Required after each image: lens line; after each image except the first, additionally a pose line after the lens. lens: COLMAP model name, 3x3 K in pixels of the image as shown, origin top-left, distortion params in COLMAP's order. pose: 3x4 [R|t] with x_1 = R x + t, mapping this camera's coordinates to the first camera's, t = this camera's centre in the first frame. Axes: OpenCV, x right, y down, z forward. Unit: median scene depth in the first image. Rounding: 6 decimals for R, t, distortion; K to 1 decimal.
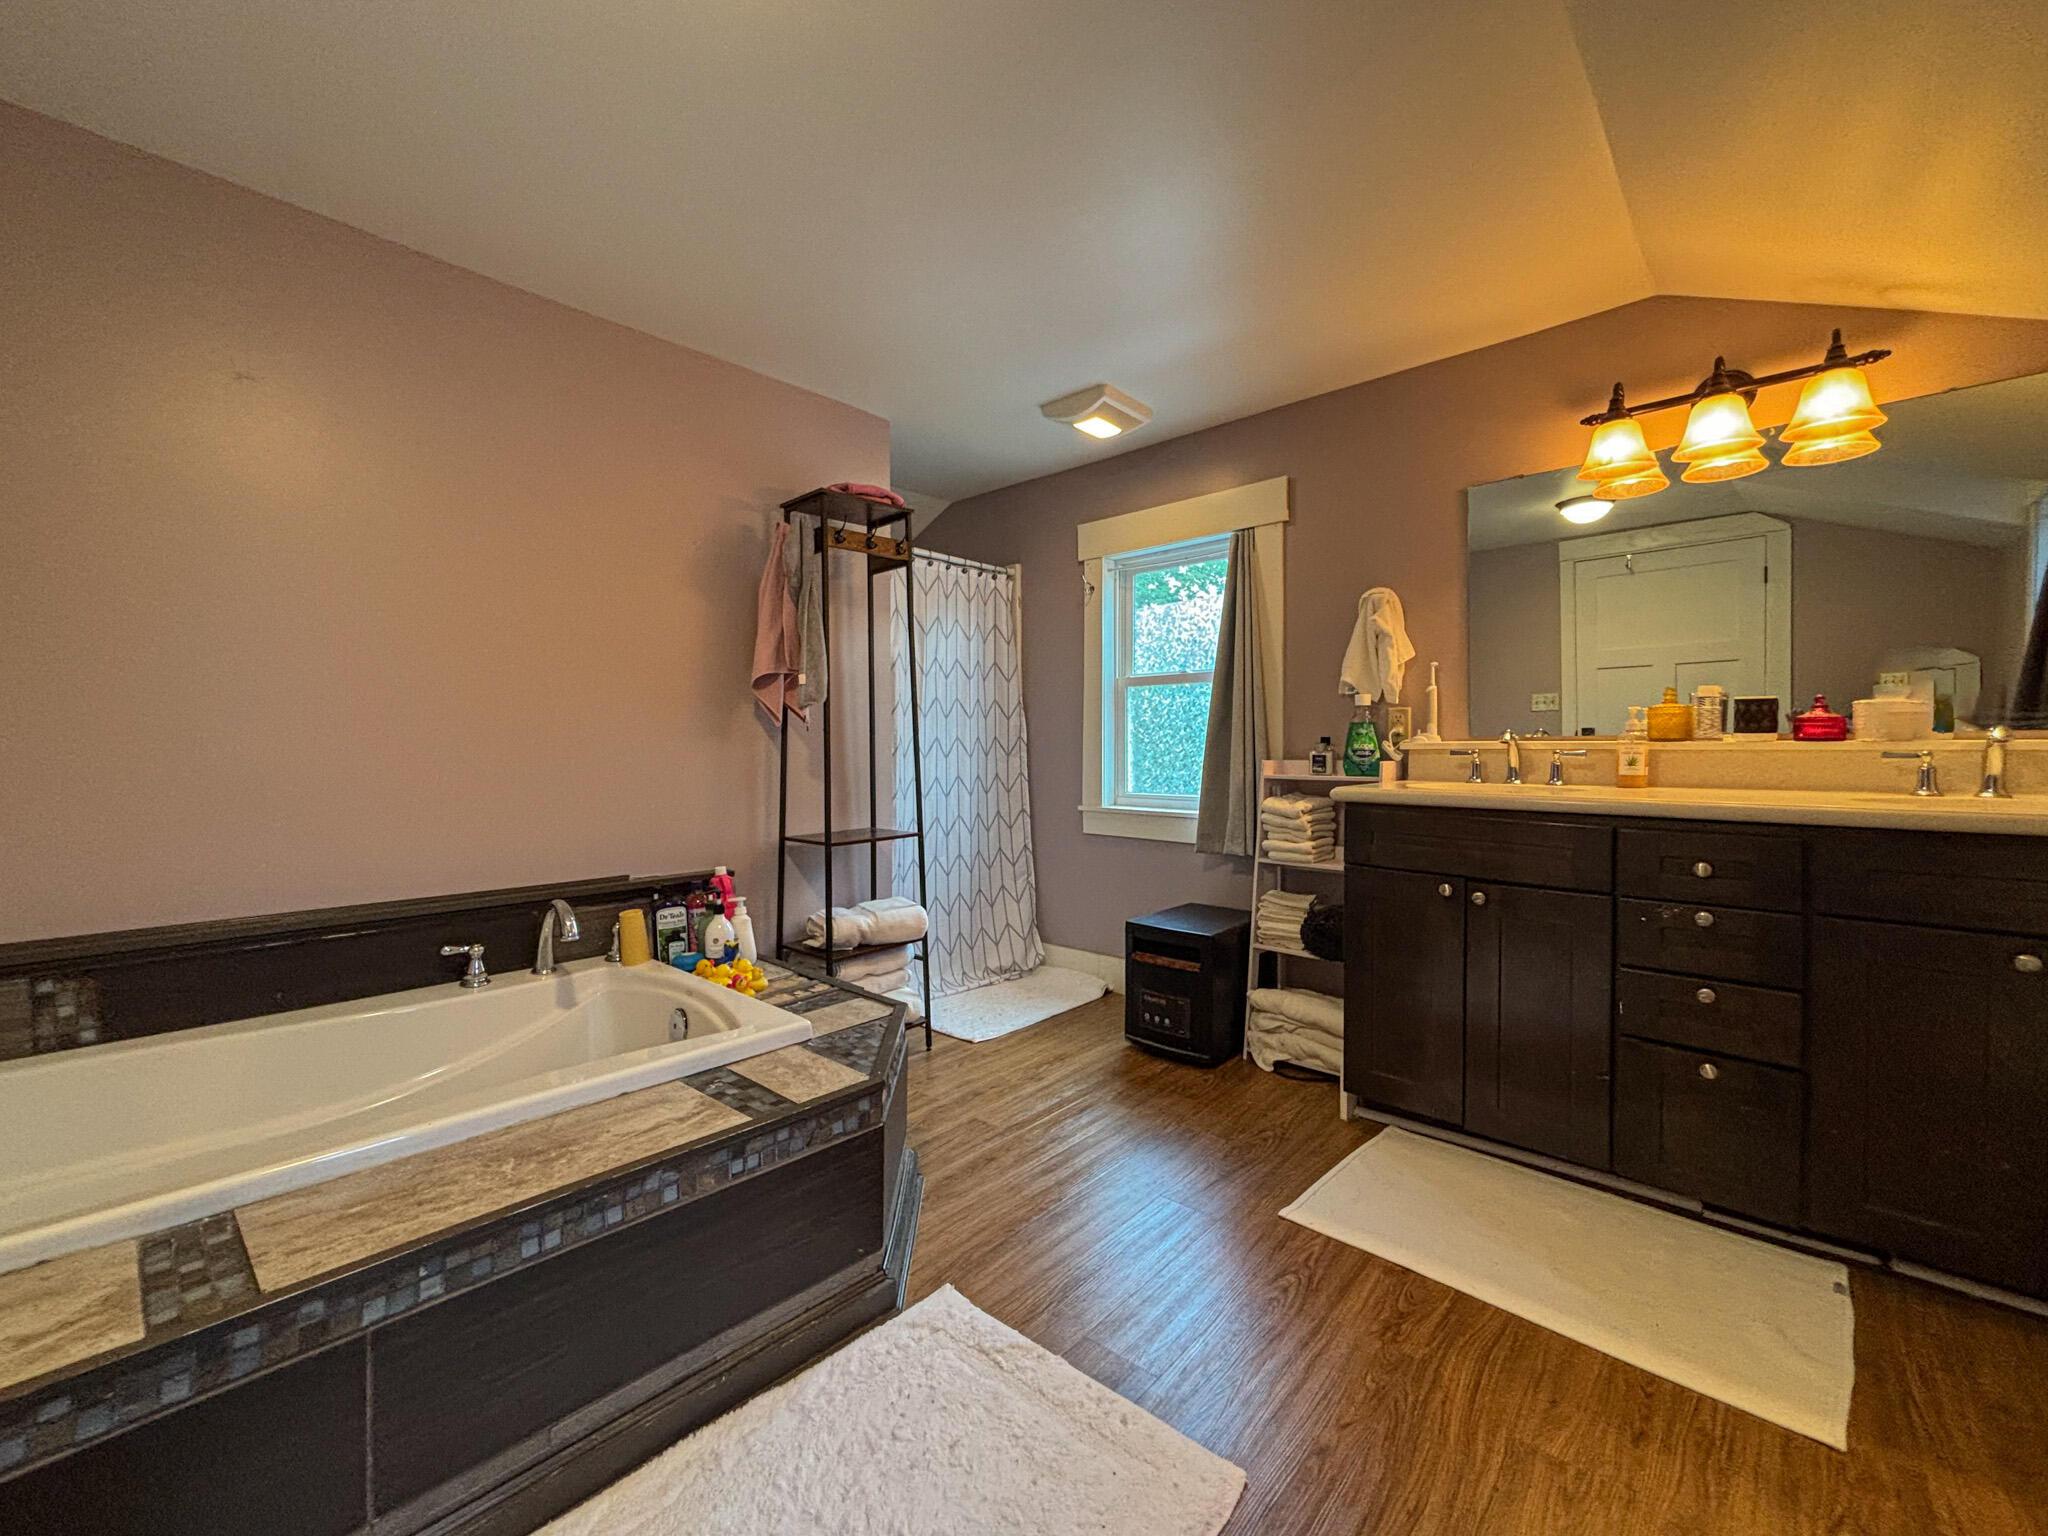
lens RADIAL K [[857.3, 0, 1017.6], [0, 857.3, 751.9], [0, 0, 1]] dist [-0.002812, 0.001335]
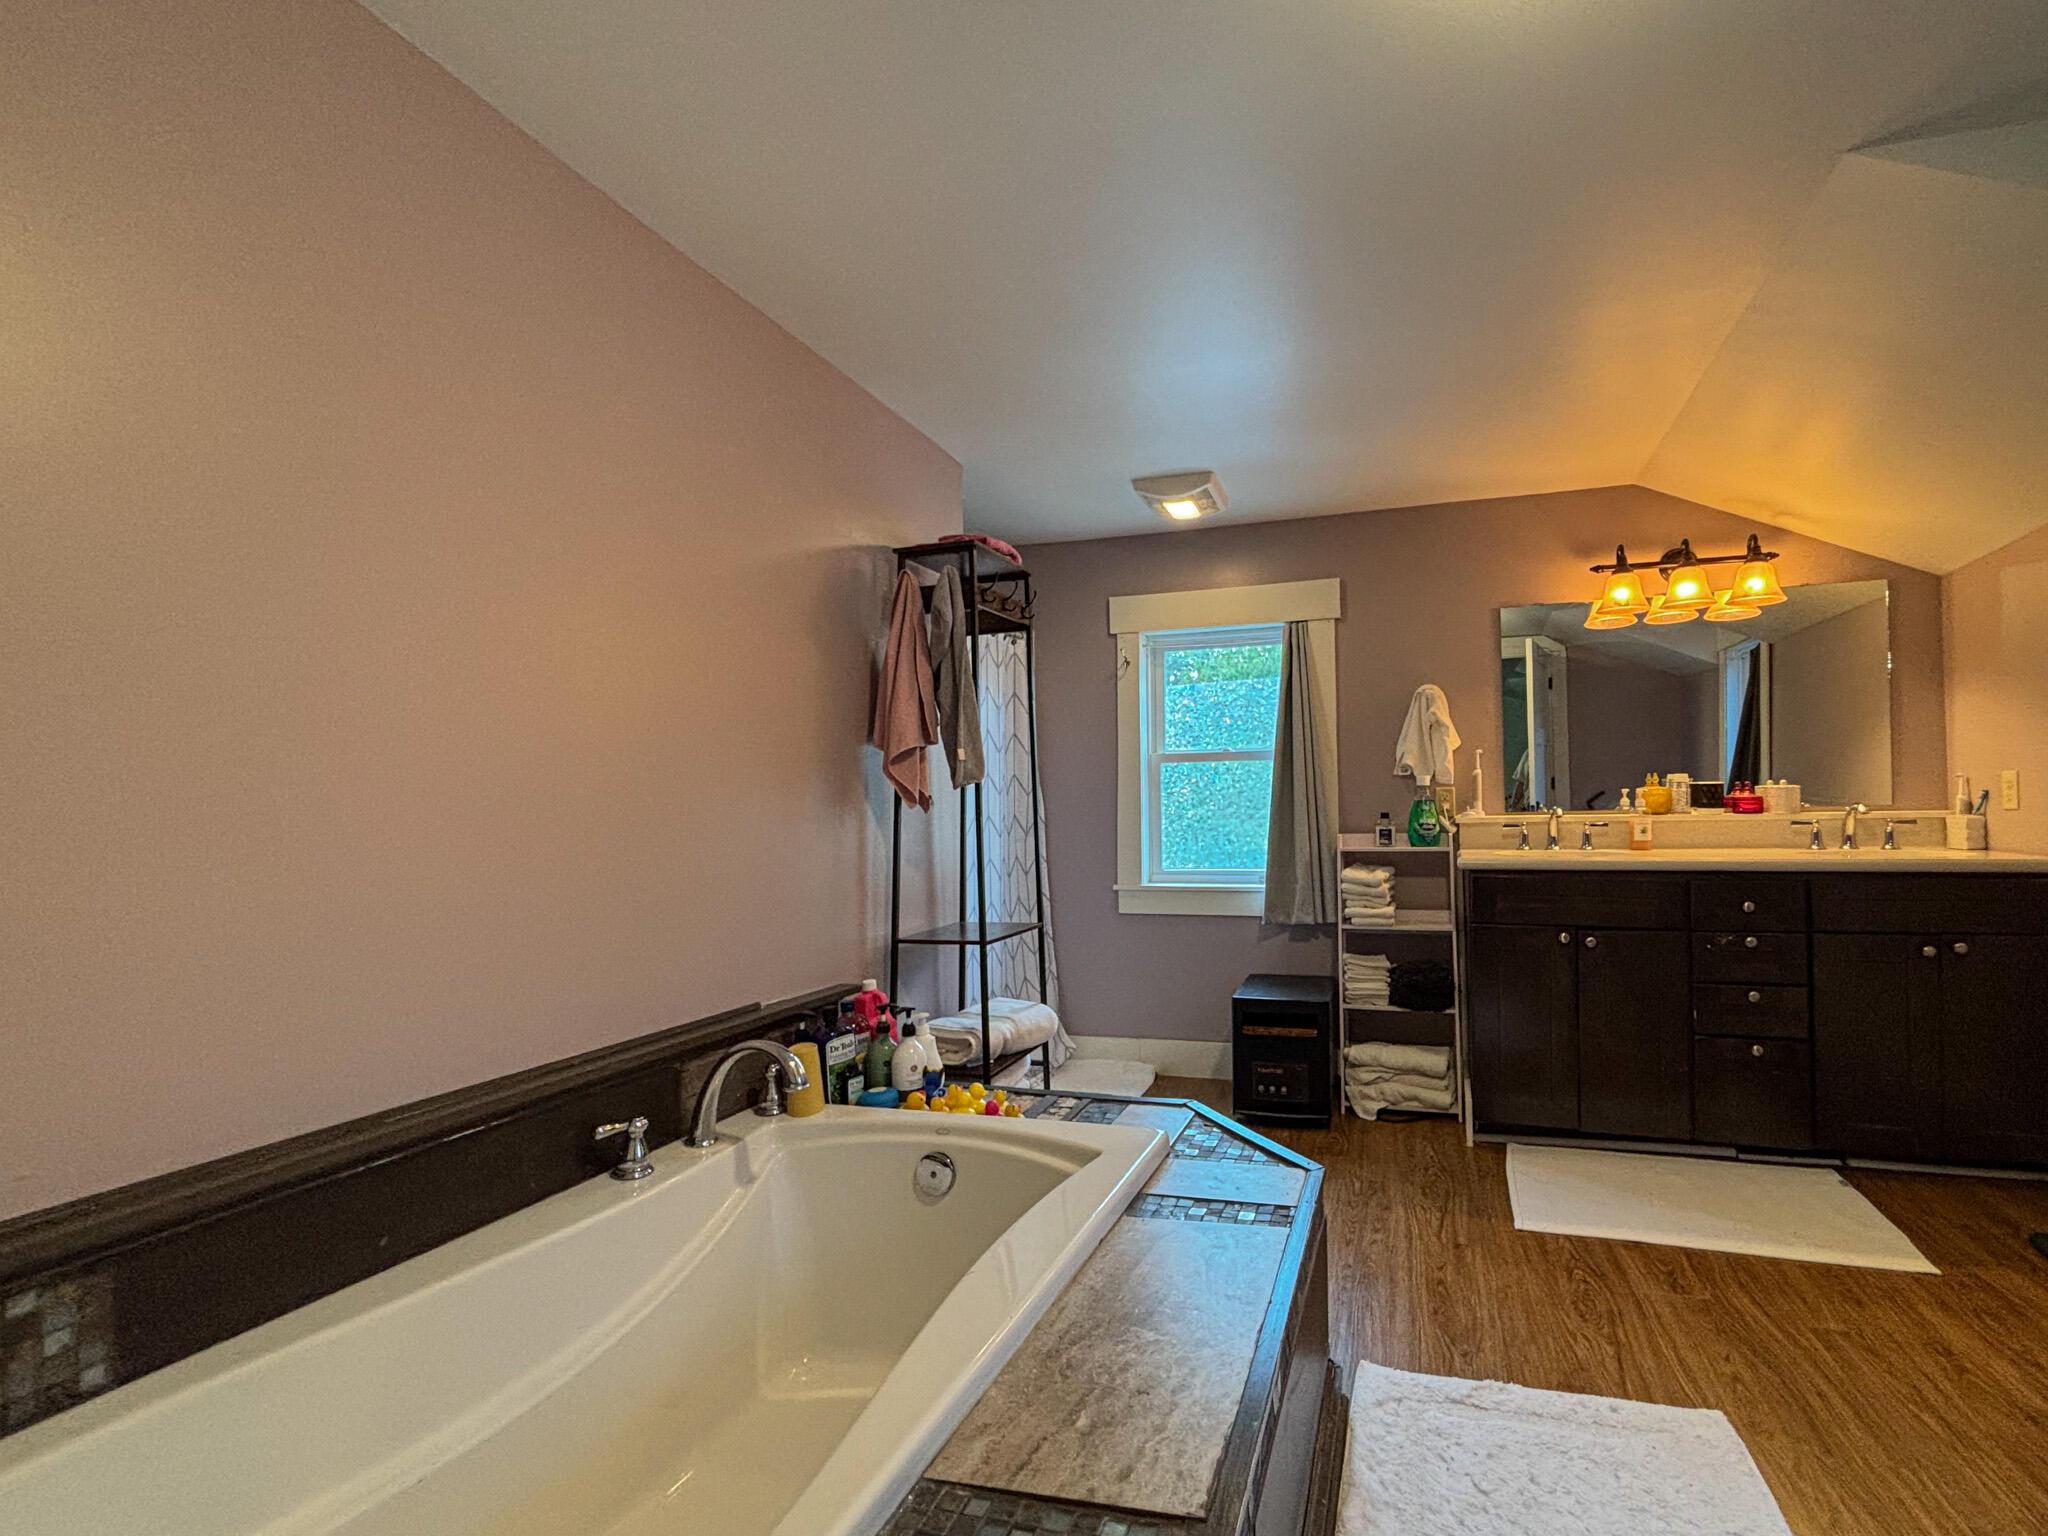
lens RADIAL K [[972.8, 0, 1024.5], [0, 972.8, 780.5], [0, 0, 1]] dist [0.001377, -0.000553]
pose [[0.879186, 0.002263, 0.476473, -0.696607], [0.017548, 0.999157, -0.037126, -0.021768], [-0.476155, 0.041002, 0.878405, 0.105426]]
